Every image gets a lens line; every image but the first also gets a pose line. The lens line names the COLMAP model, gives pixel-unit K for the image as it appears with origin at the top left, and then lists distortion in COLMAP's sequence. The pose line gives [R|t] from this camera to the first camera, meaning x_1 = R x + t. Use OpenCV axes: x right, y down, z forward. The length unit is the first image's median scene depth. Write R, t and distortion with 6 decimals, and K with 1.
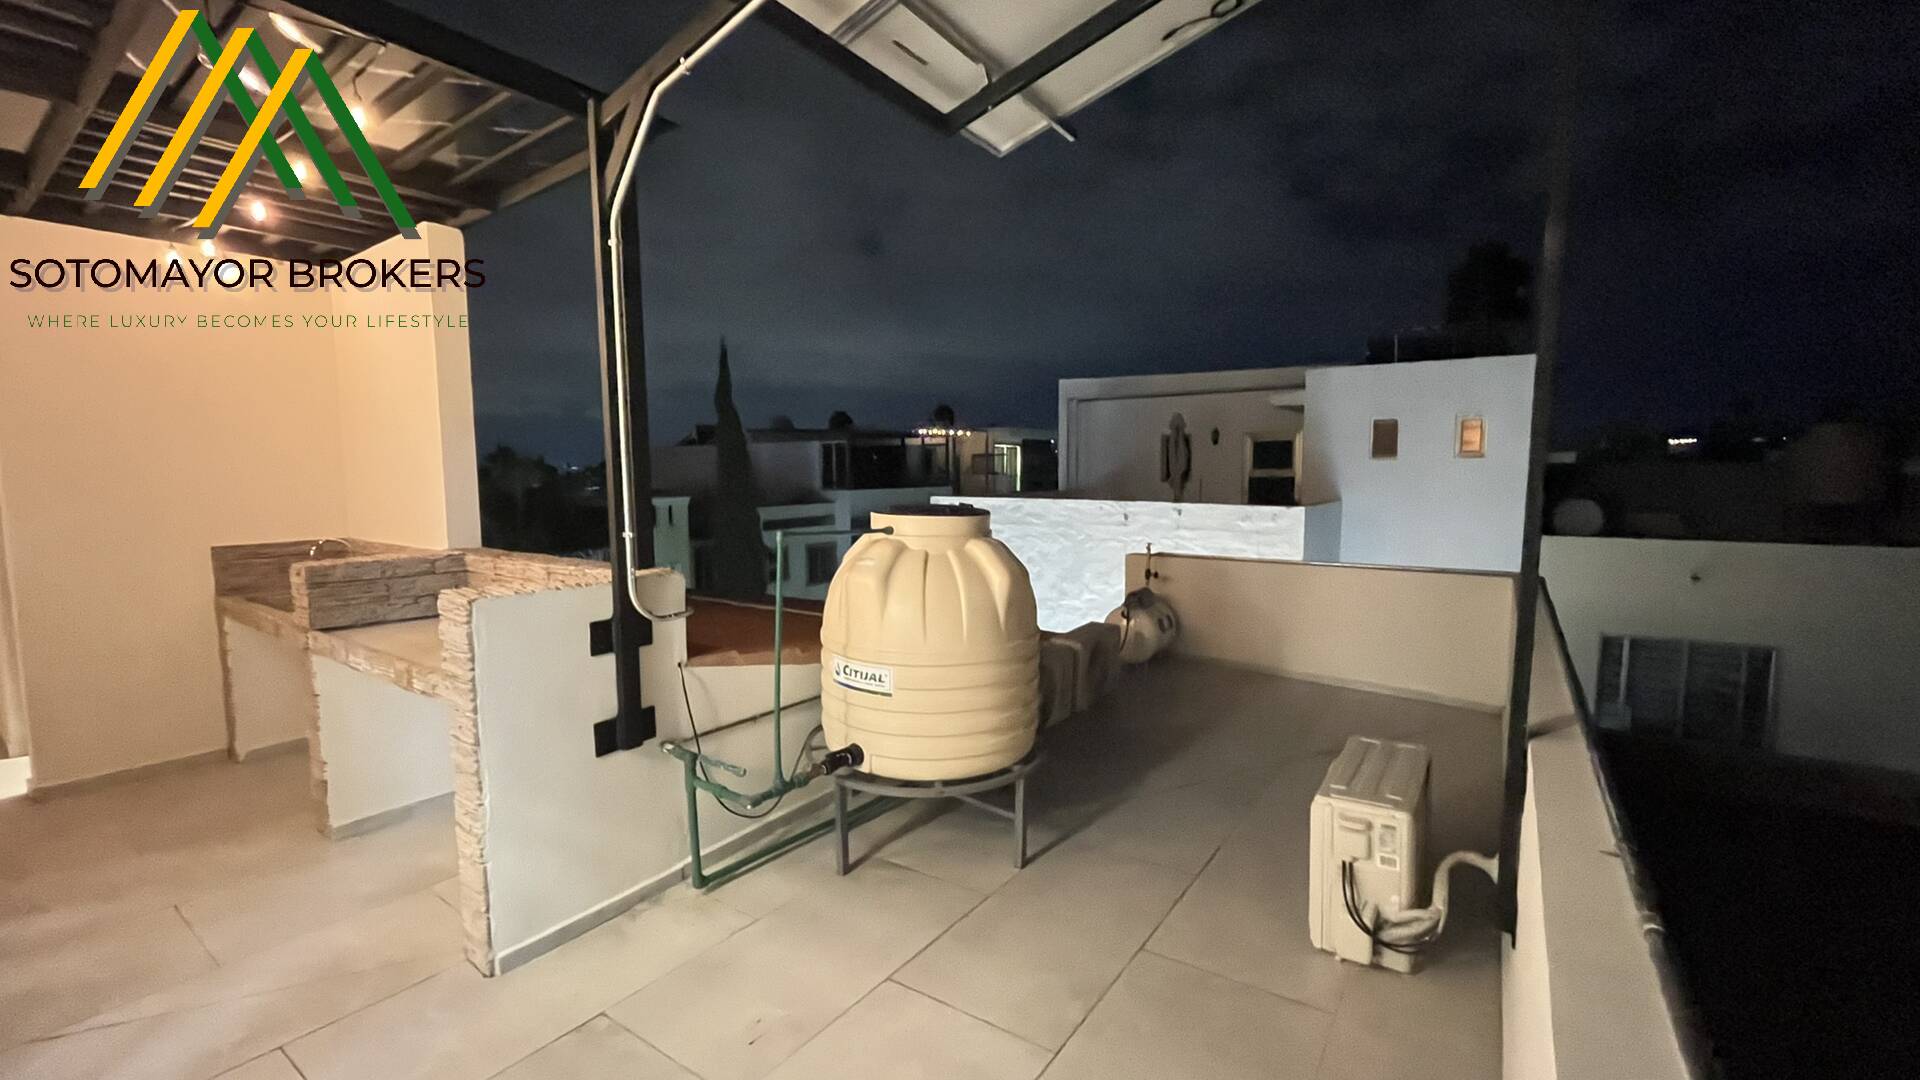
lens RADIAL K [[781.0, 0, 955.3], [0, 781.0, 537.3], [0, 0, 1]] dist [-0.004192, 0.000193]
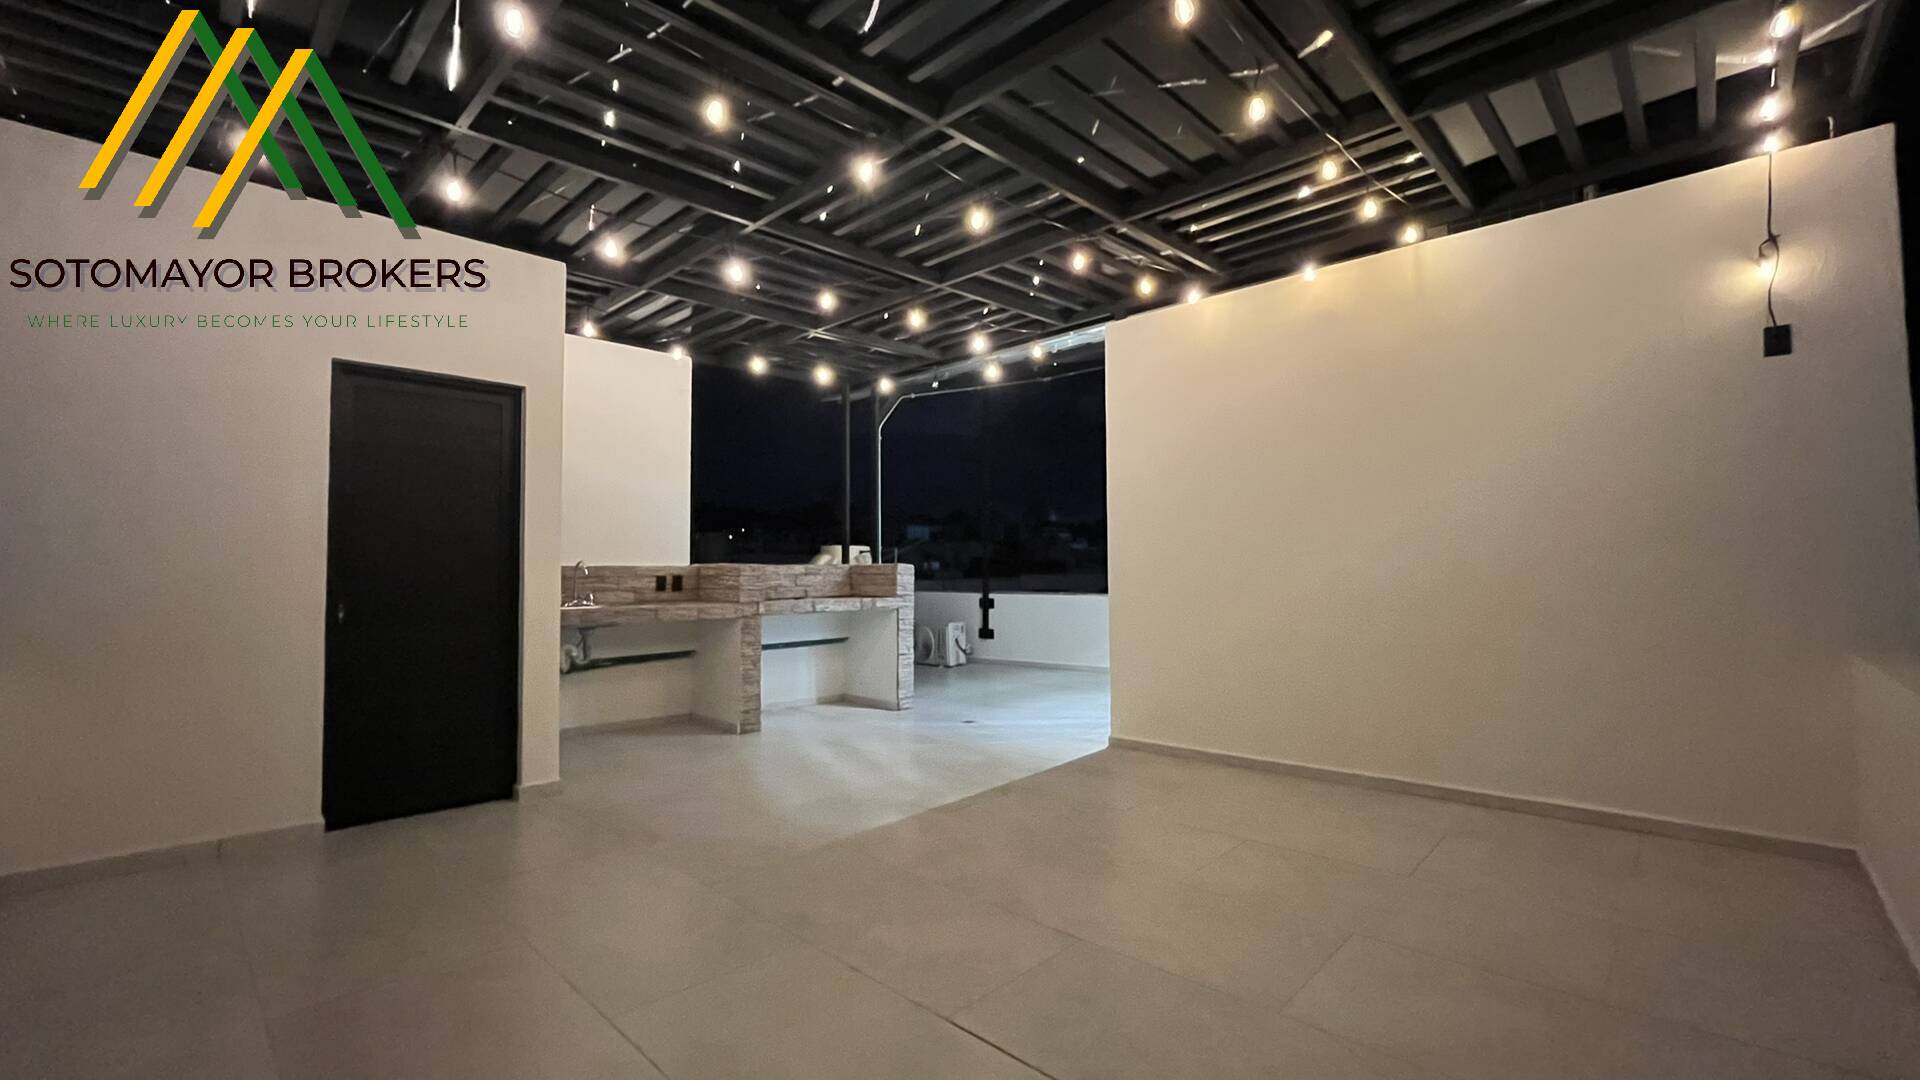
lens RADIAL K [[781.0, 0, 956.6], [0, 781.0, 538.4], [0, 0, 1]] dist [-0.004192, 0.000193]
pose [[0.153148, 0.042303, 0.987297, -0.852443], [0.085761, 0.994745, -0.055925, 0.038294], [-0.984475, 0.093237, 0.148716, 0.103906]]
